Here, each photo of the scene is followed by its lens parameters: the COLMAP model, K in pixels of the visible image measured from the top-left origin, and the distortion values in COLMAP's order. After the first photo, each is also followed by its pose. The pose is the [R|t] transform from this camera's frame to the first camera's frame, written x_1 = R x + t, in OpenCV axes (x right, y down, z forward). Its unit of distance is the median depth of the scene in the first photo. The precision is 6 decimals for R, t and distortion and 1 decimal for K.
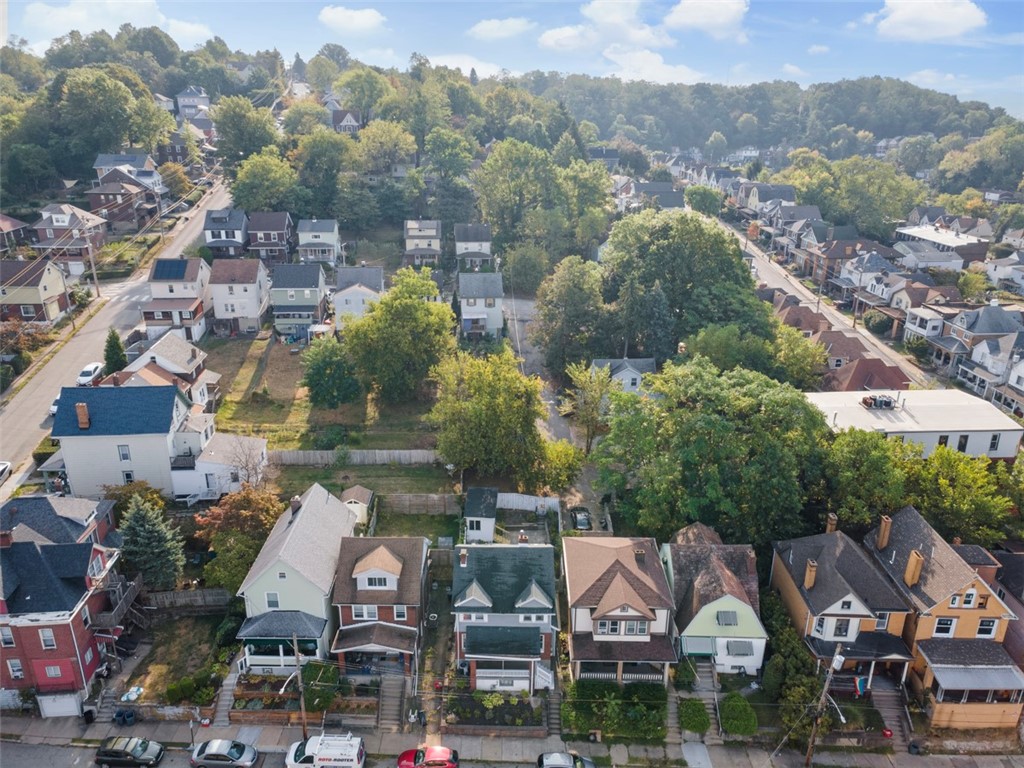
lens RADIAL K [[755.0, 0, 510.4], [0, 755.0, 386.9], [0, 0, 1]] dist [0.035907, 0.022984]
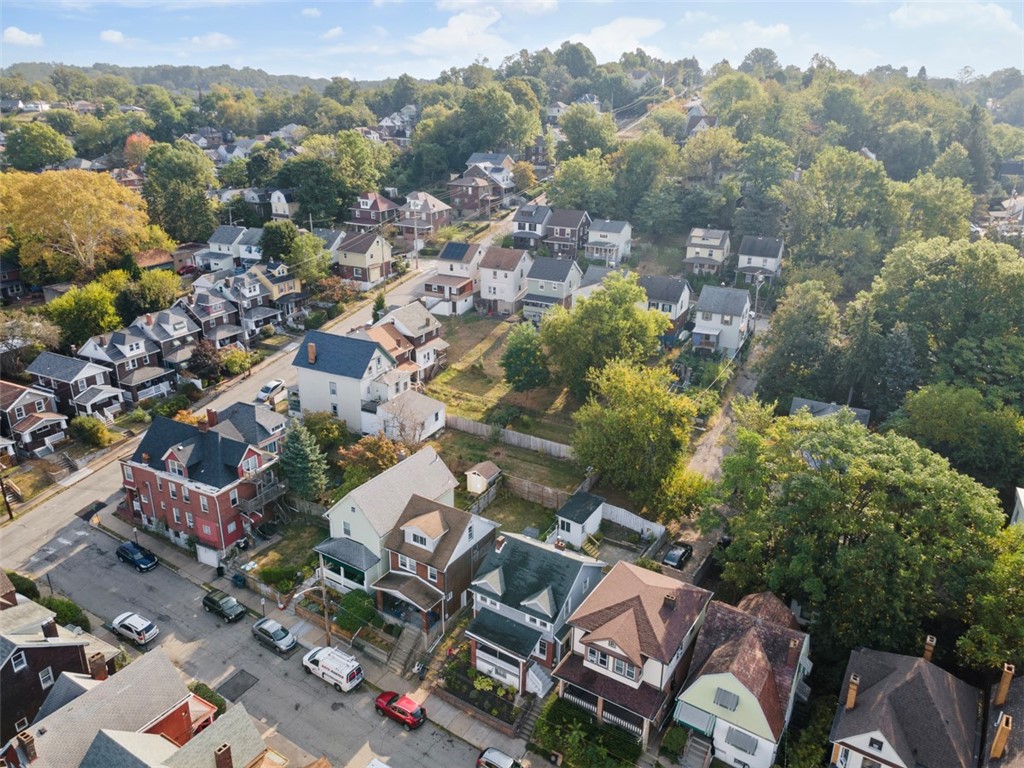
lens RADIAL K [[755.0, 0, 510.4], [0, 755.0, 386.9], [0, 0, 1]] dist [0.035907, 0.022984]
pose [[0.843881, 0.193767, -0.500319, 0.359006], [-0.197138, 0.979261, 0.046745, -0.031518], [0.499000, 0.059184, 0.864578, 0.079297]]
